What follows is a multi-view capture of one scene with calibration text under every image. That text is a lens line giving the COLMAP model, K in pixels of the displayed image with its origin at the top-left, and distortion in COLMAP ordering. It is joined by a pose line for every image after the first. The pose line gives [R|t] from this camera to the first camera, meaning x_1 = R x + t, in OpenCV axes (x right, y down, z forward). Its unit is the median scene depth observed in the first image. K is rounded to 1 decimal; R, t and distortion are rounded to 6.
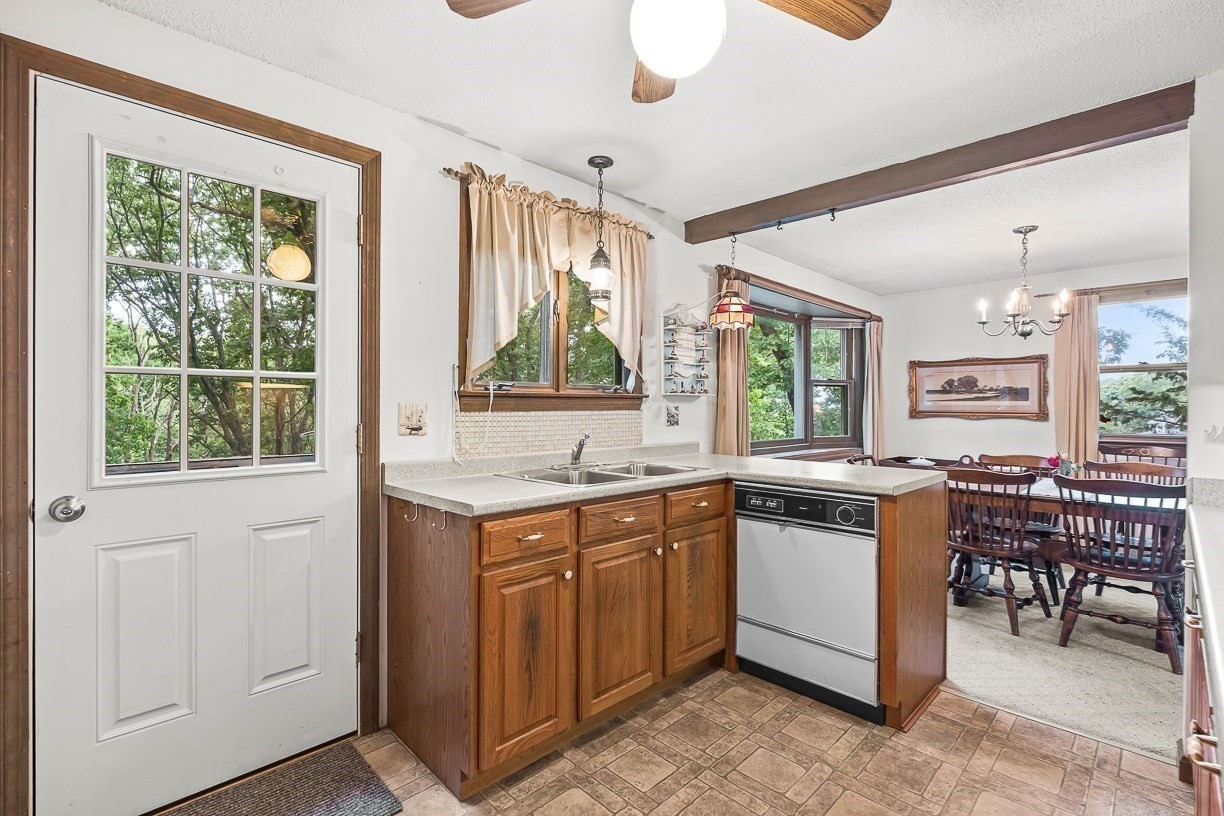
lens RADIAL K [[567.0, 0, 612.0], [0, 567.0, 408.0], [0, 0, 1]] dist [-0.000570, -0.000038]
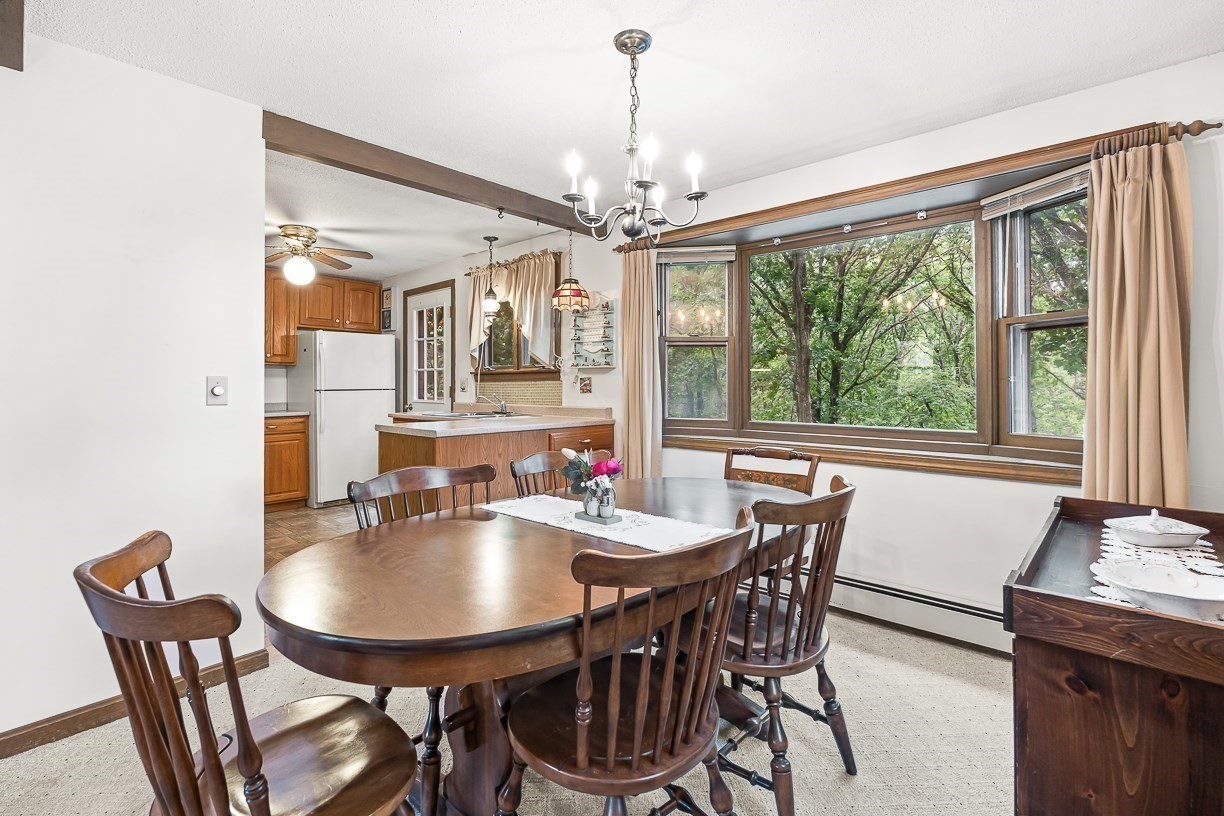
lens RADIAL K [[556.5, 0, 608.0], [0, 556.5, 383.3], [0, 0, 1]] dist [-0.001540, -0.000126]
pose [[0.050970, -0.004090, -0.998692, 1.804265], [0.001111, 0.999991, -0.004039, 0.020479], [0.998700, -0.000904, 0.050974, 1.351174]]
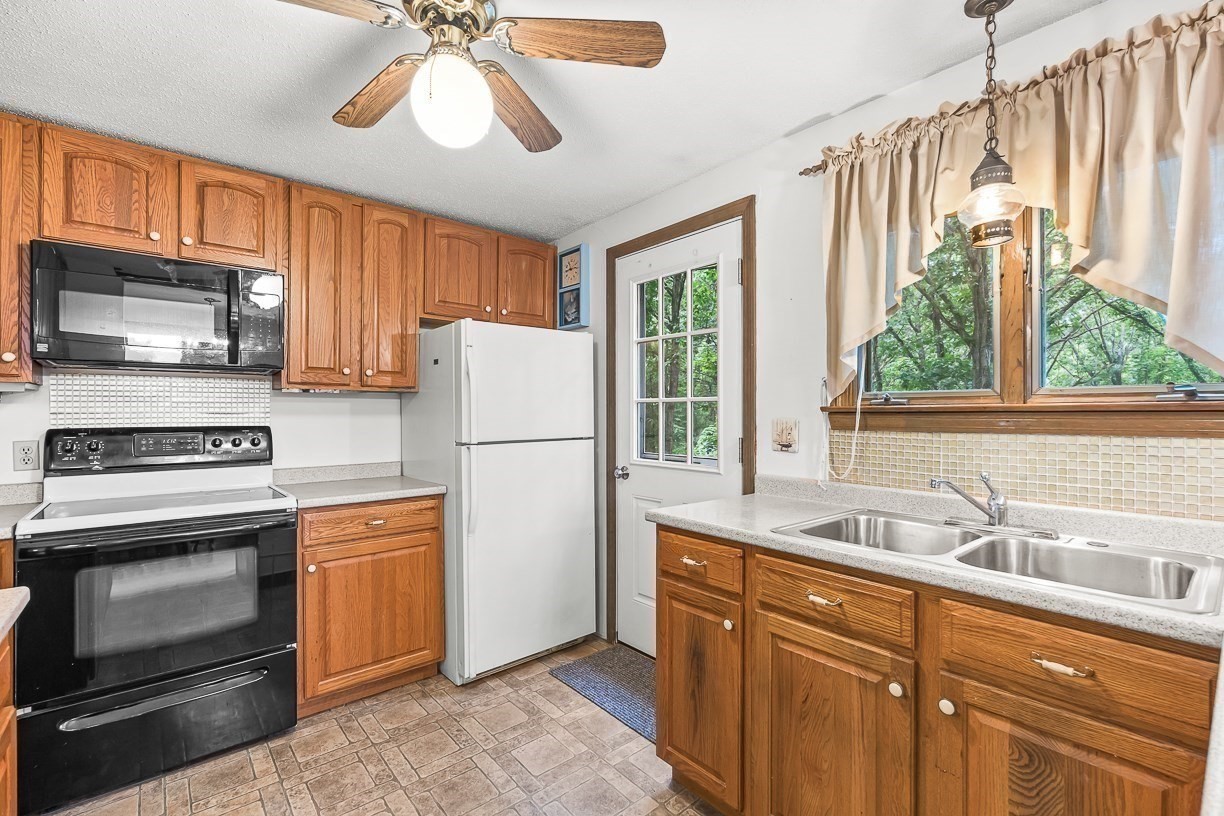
lens RADIAL K [[548.2, 0, 588.5], [0, 548.2, 412.3], [0, 0, 1]] dist [-0.004291, -0.000276]
pose [[-0.114646, -0.000195, -0.993406, 0.603540], [-0.000270, 1.000000, -0.000165, -0.020344], [0.993406, 0.000249, -0.114646, 0.697880]]
